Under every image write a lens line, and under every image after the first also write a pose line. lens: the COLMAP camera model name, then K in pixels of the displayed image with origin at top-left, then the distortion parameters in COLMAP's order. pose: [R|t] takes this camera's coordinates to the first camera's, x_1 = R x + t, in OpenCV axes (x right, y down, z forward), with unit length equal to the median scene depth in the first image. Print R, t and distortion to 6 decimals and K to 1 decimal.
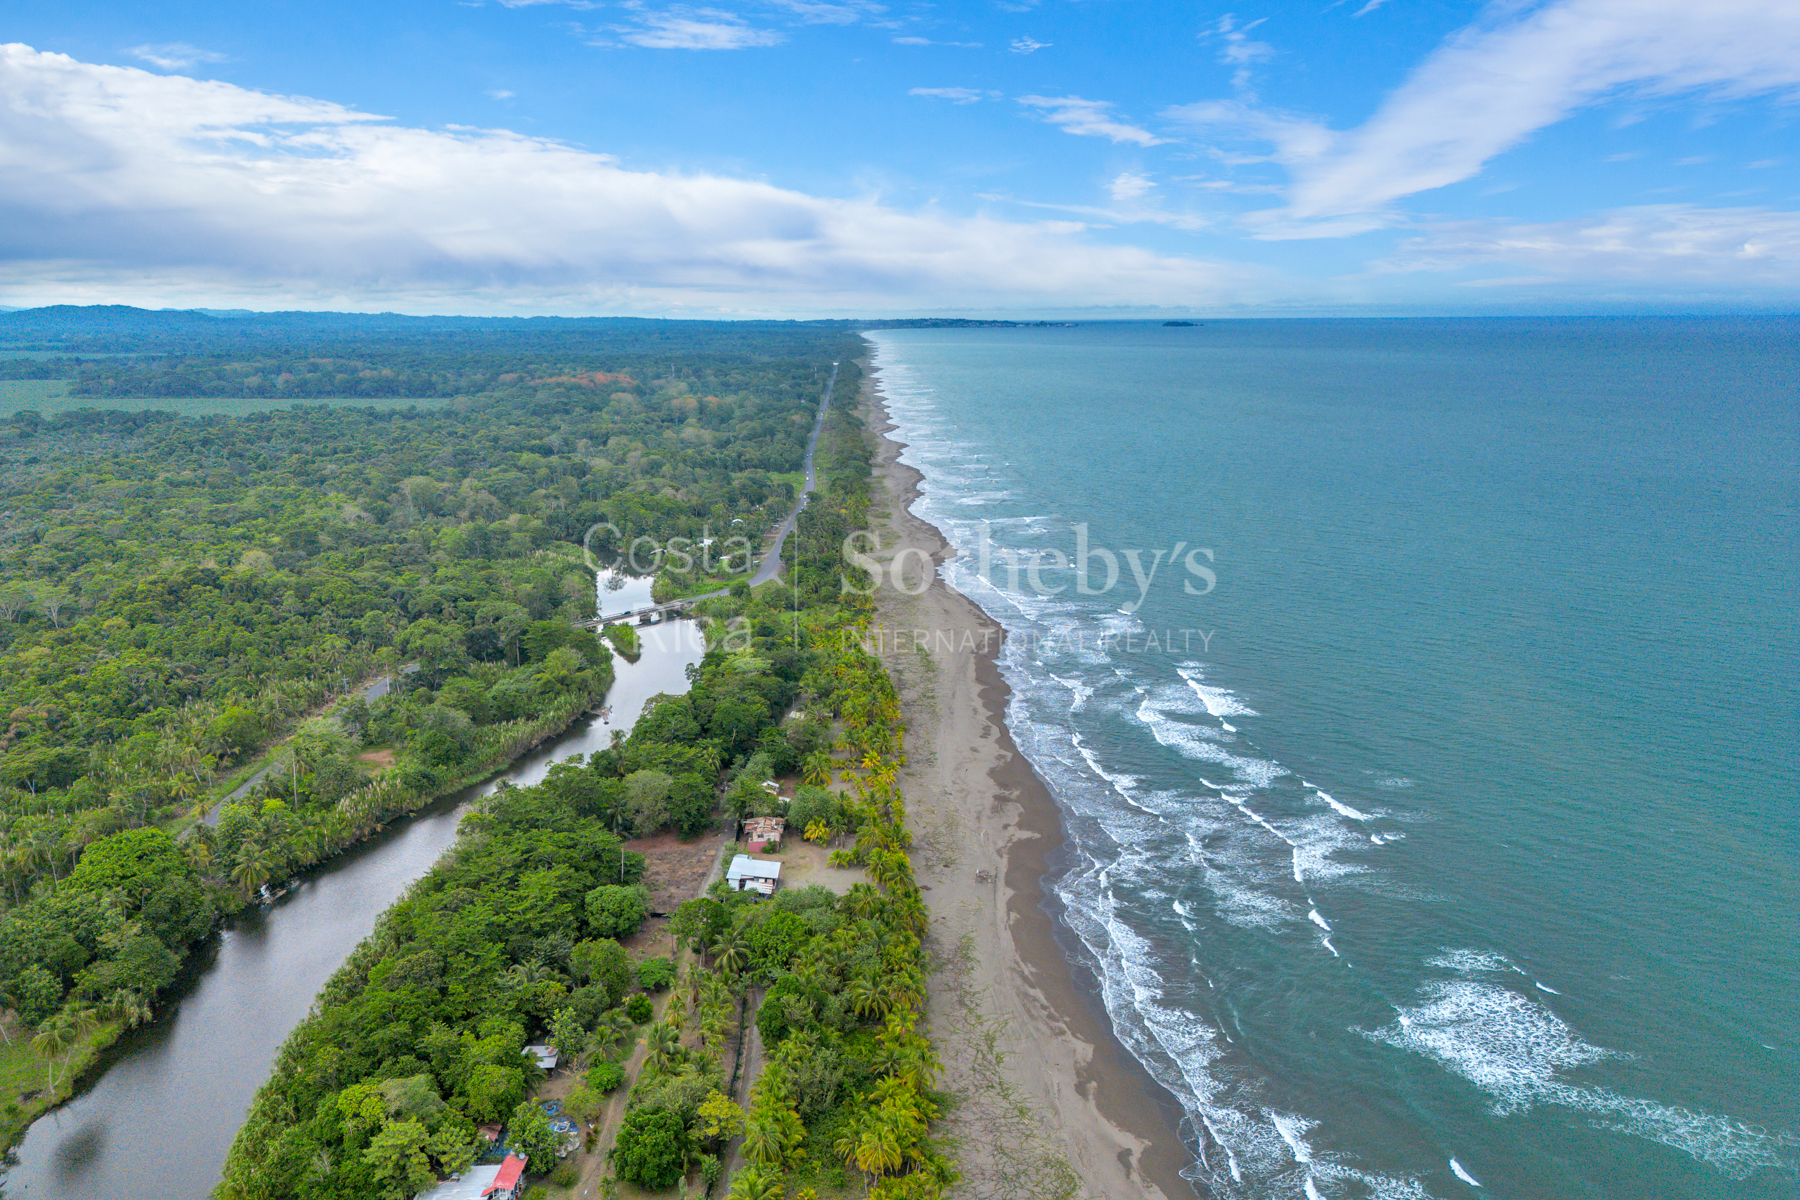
lens RADIAL K [[1235.0, 0, 900.0], [0, 1235.0, 600.0], [0, 0, 1]] dist [0.036558, -0.031407]
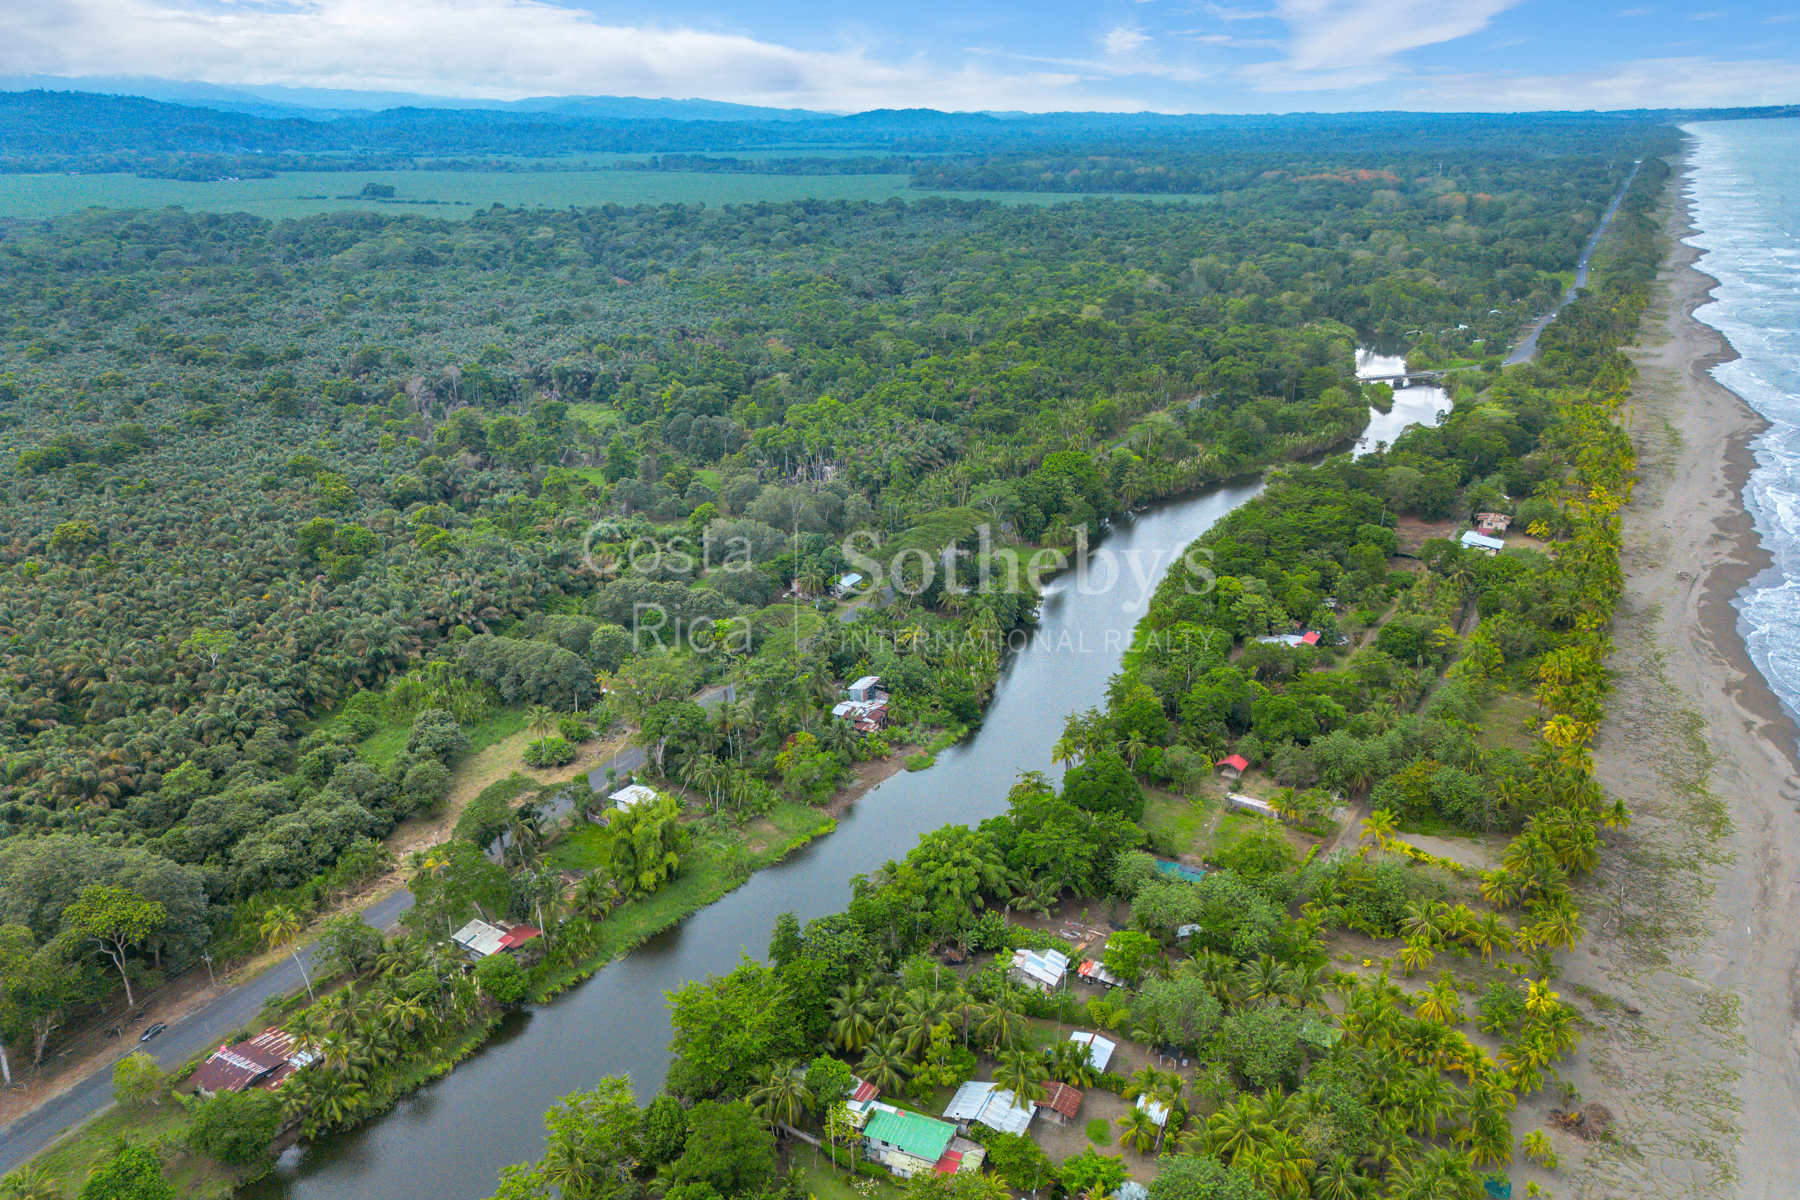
lens RADIAL K [[1235.0, 0, 900.0], [0, 1235.0, 600.0], [0, 0, 1]] dist [0.036558, -0.031407]
pose [[0.846903, 0.181845, -0.499688, 0.016177], [-0.105695, 0.978526, 0.176963, 0.056042], [0.521138, -0.097056, 0.847936, -0.240789]]
